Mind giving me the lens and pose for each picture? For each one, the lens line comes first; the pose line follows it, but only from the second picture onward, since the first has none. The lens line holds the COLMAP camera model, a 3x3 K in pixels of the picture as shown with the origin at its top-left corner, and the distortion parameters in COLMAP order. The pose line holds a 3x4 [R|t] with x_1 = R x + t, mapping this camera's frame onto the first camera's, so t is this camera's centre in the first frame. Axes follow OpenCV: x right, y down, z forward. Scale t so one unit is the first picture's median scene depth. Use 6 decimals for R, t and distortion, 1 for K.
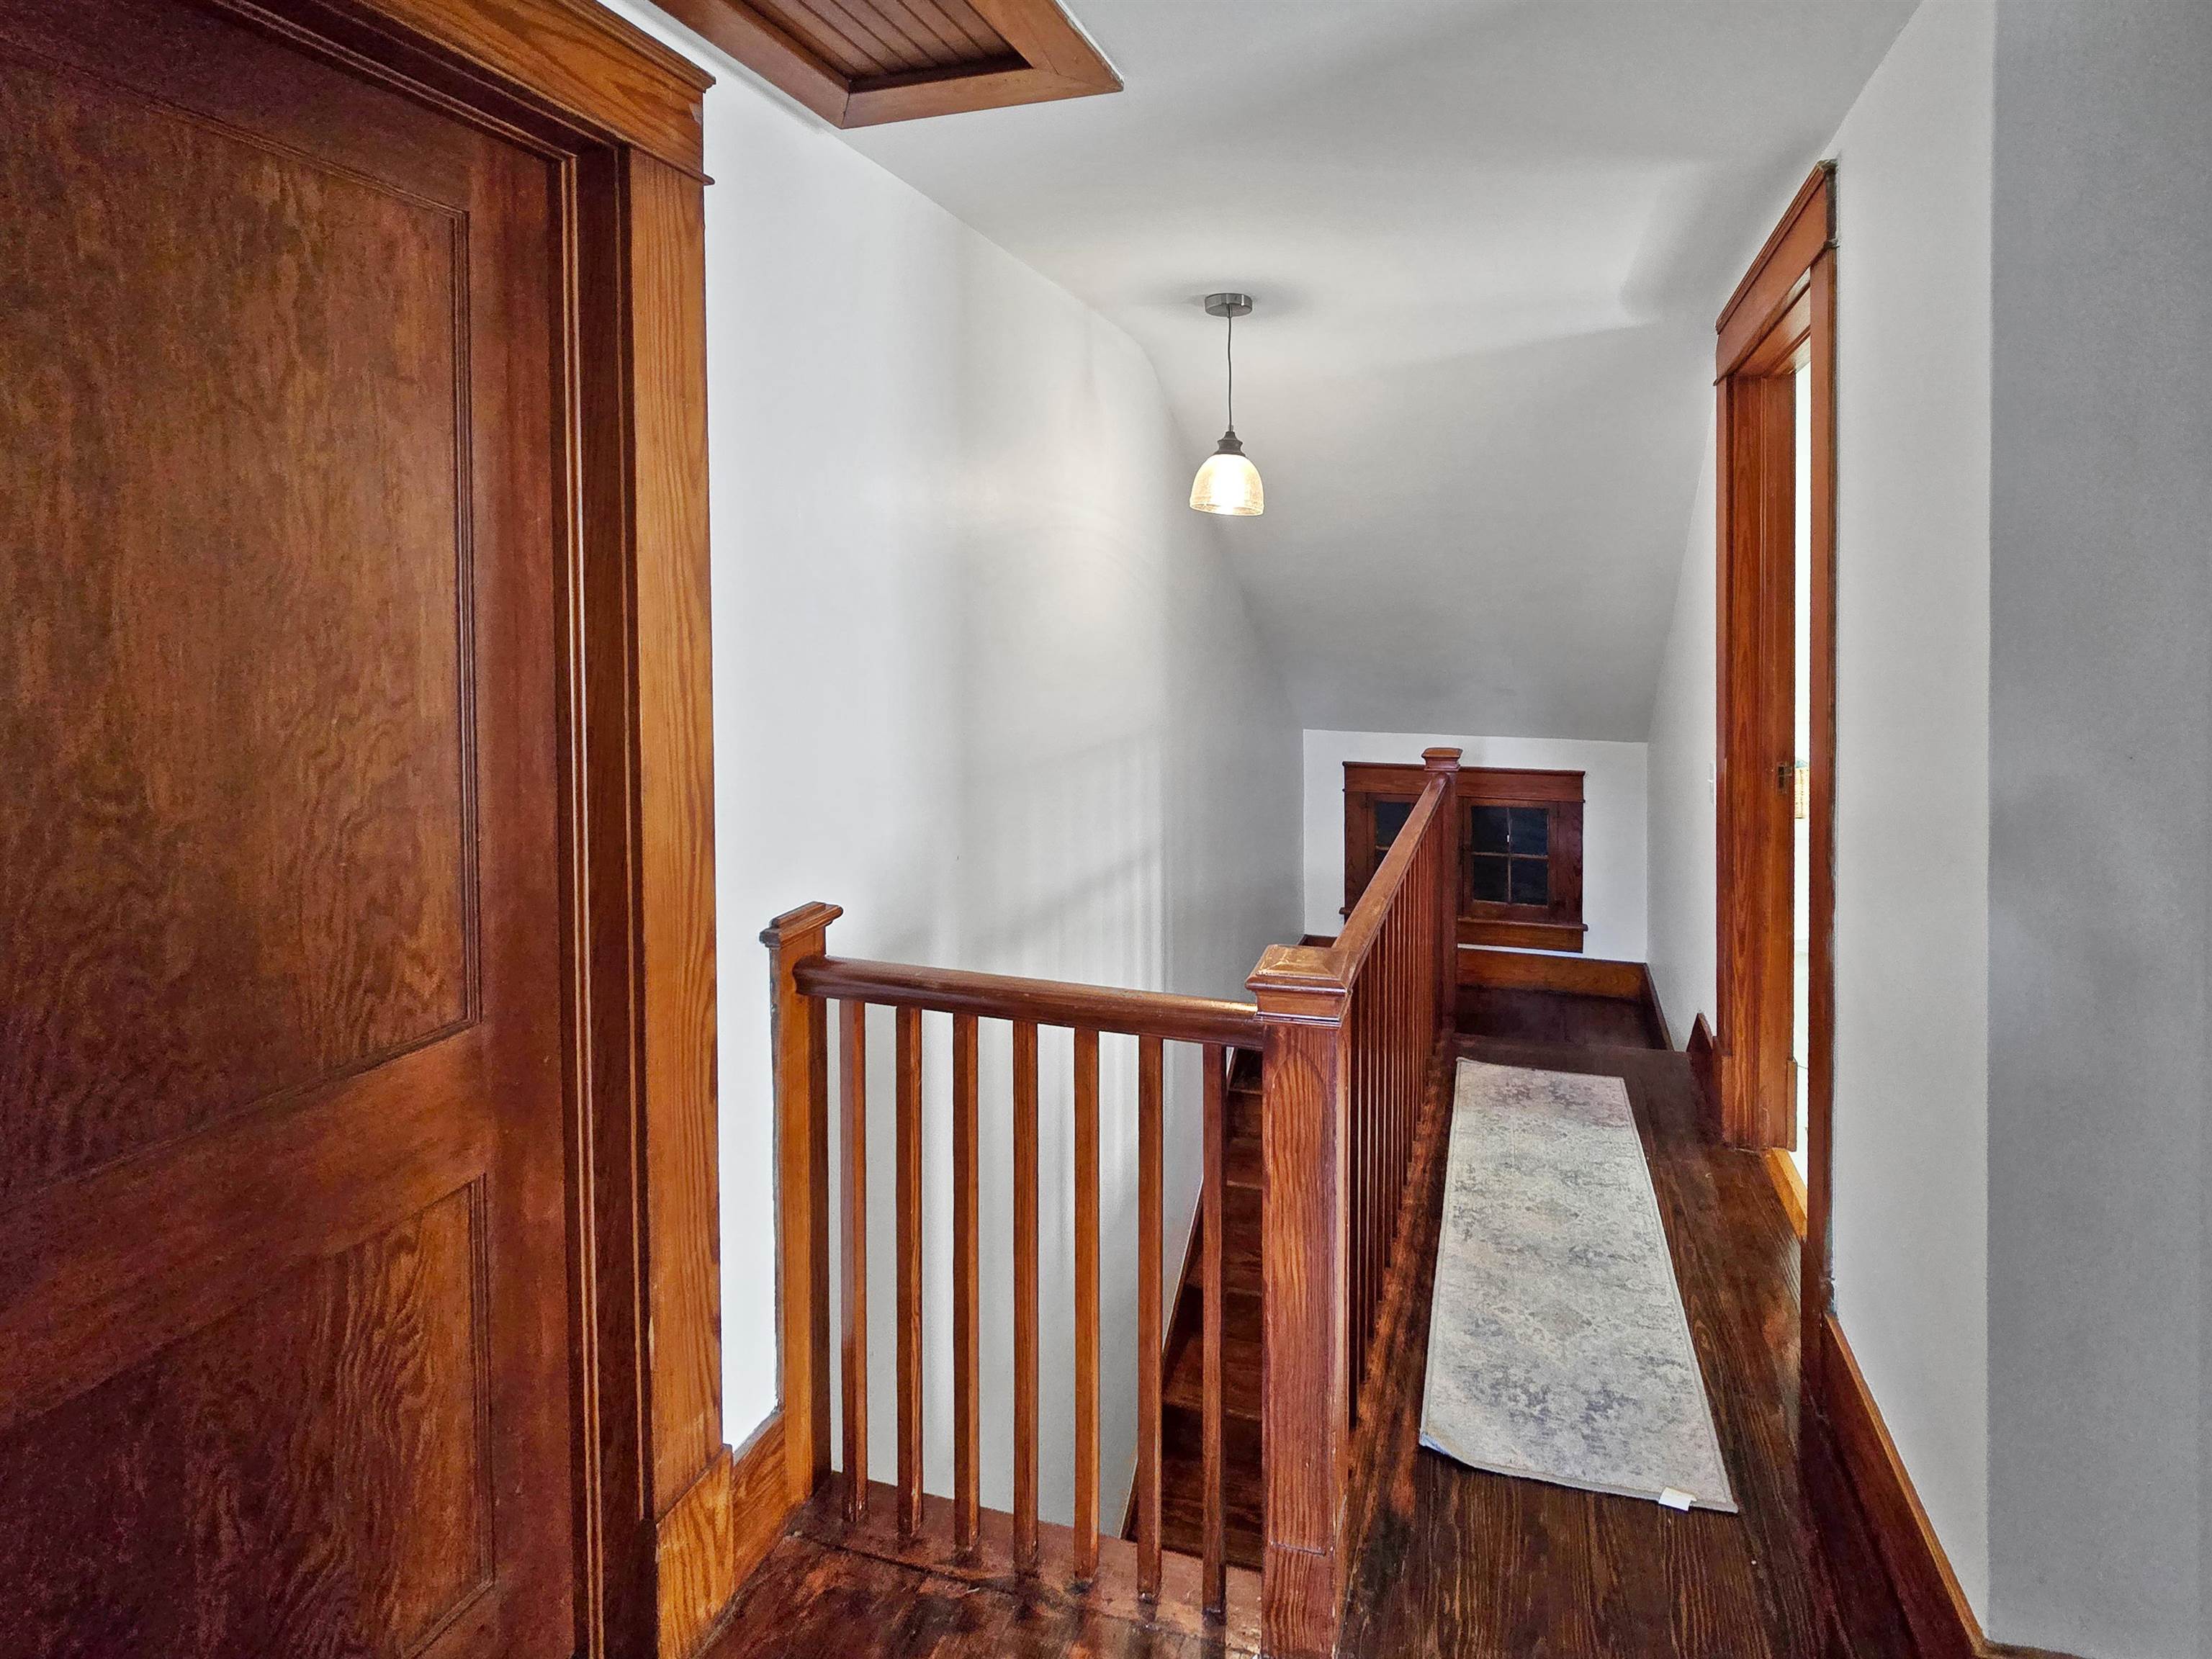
lens RADIAL K [[966.5, 0, 1106.0], [0, 966.5, 829.5], [0, 0, 1]] dist [0.056225, -0.022505]
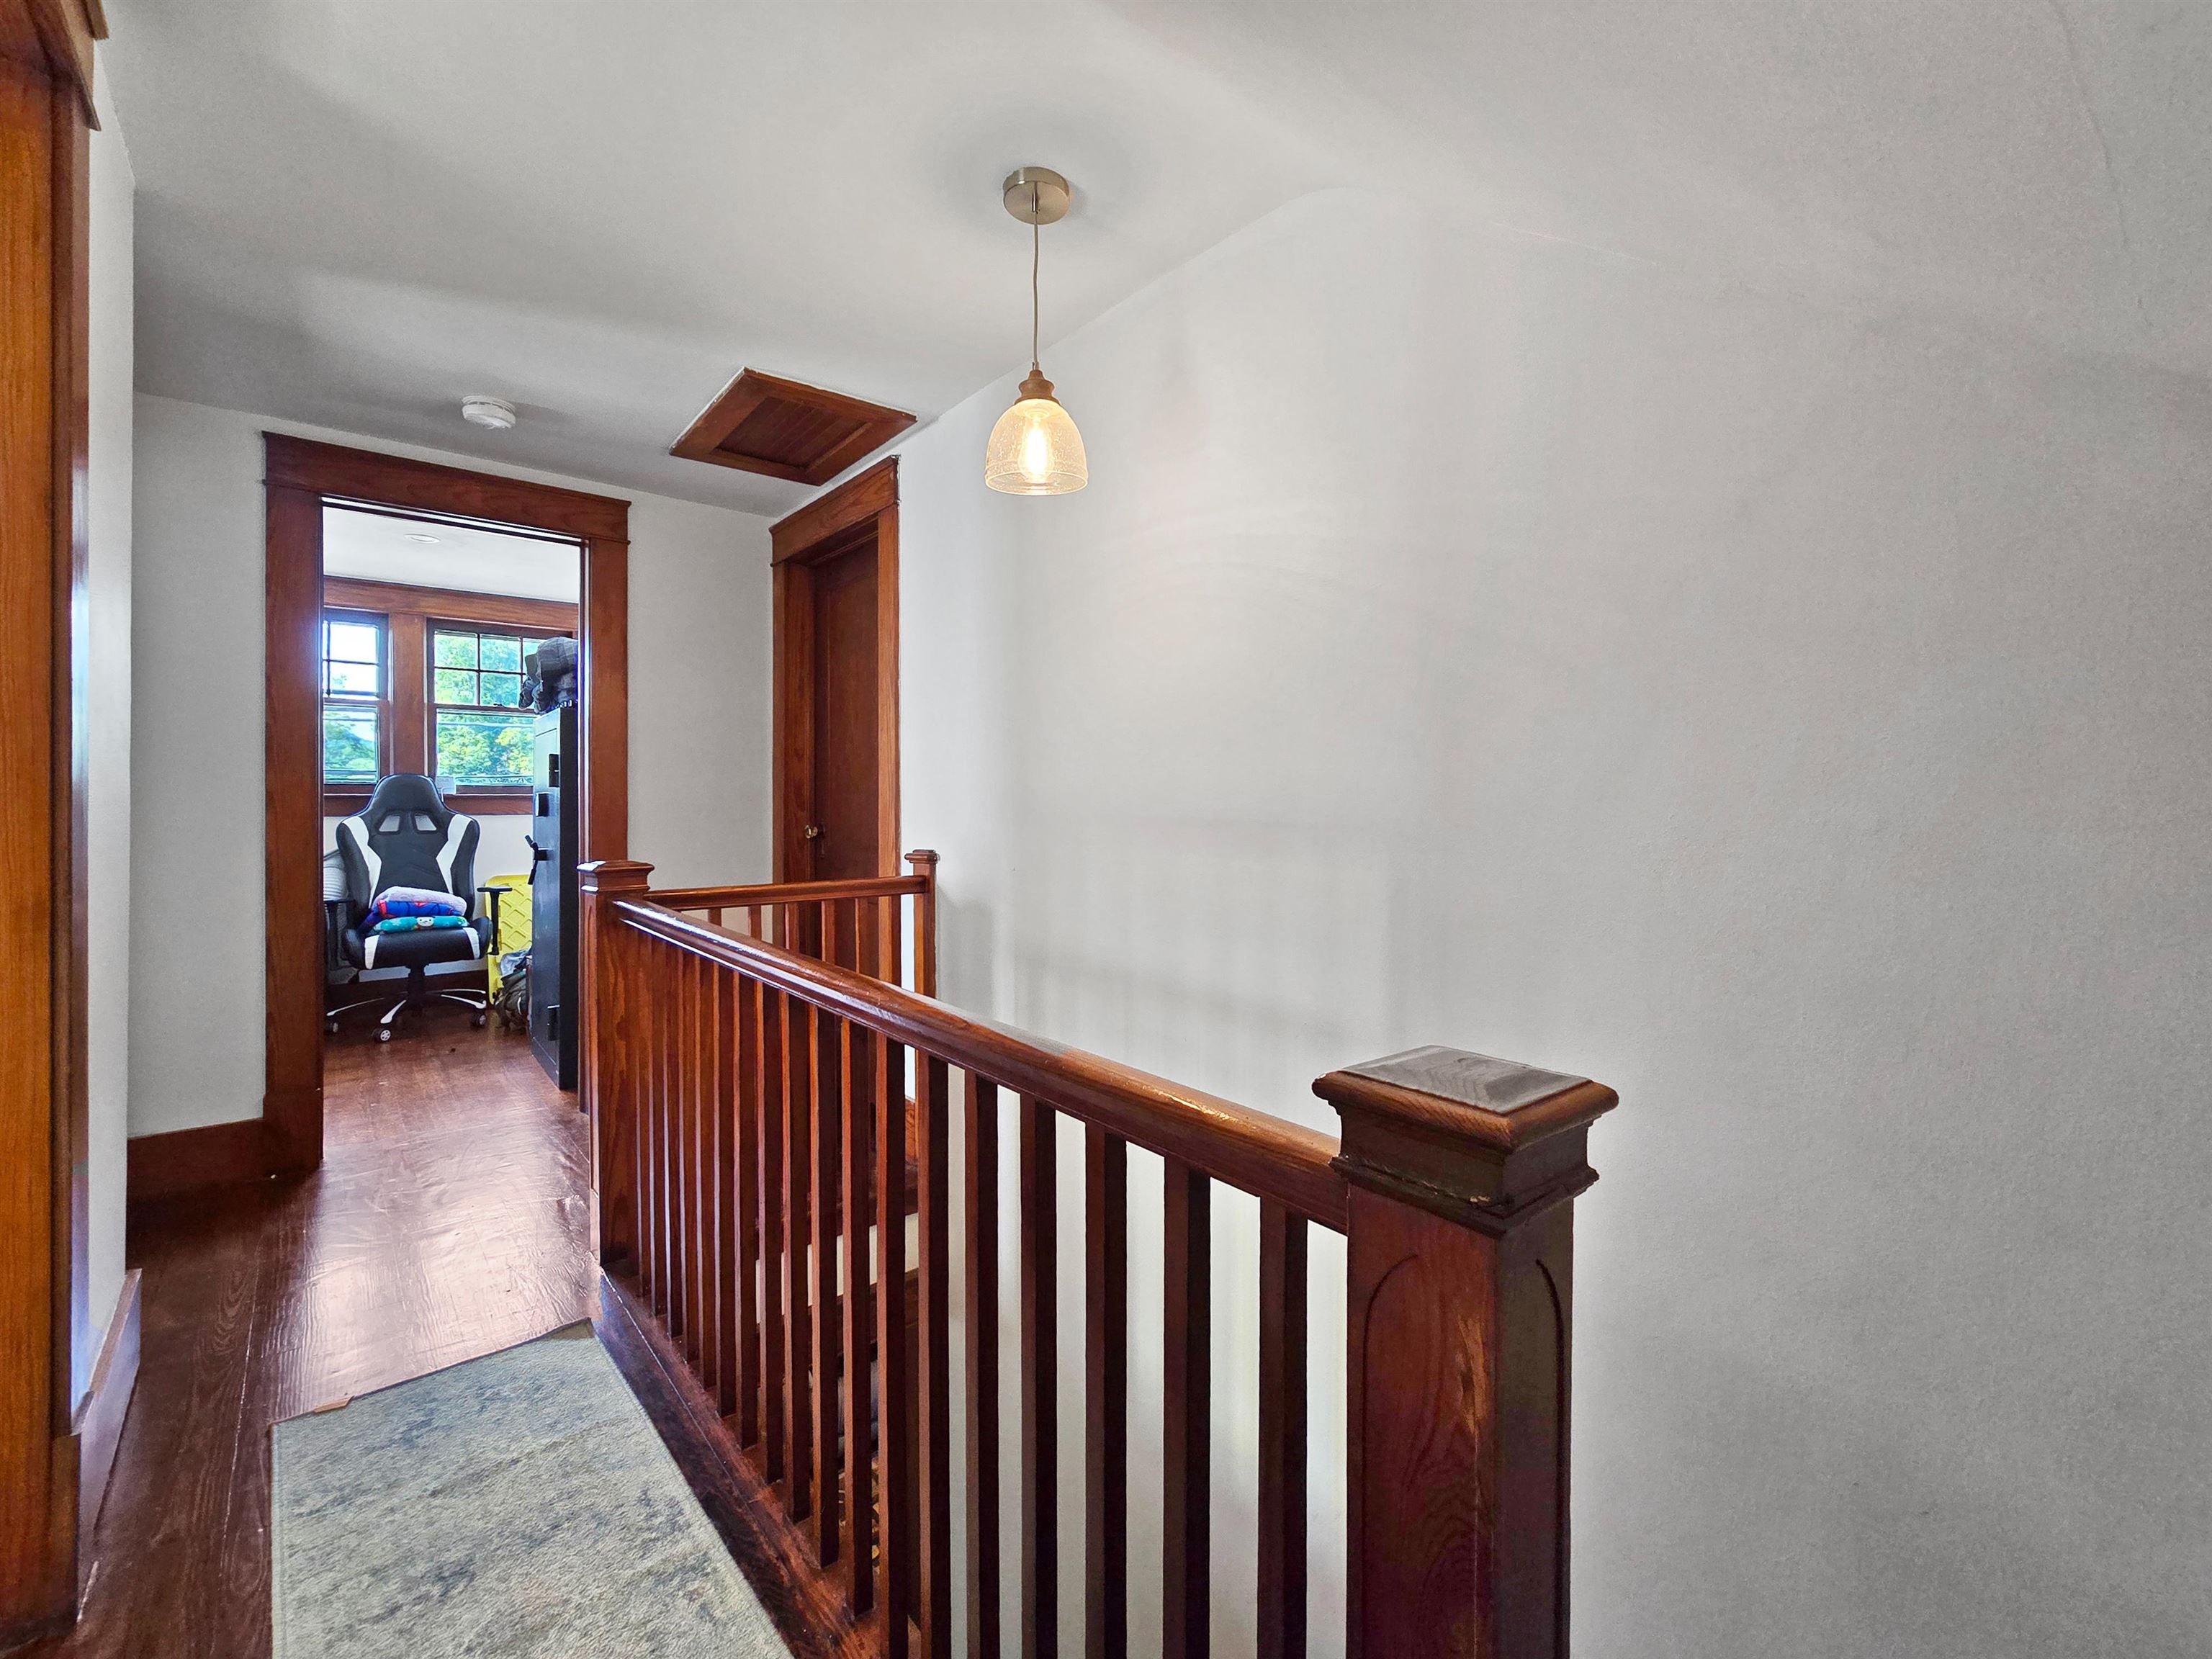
lens RADIAL K [[966.5, 0, 1106.0], [0, 966.5, 829.5], [0, 0, 1]] dist [0.056225, -0.022505]
pose [[-0.478808, 0.018470, -0.877725, 0.802880], [-0.206849, 0.969258, 0.133234, -0.154482], [0.853204, 0.245350, -0.460268, 1.484360]]
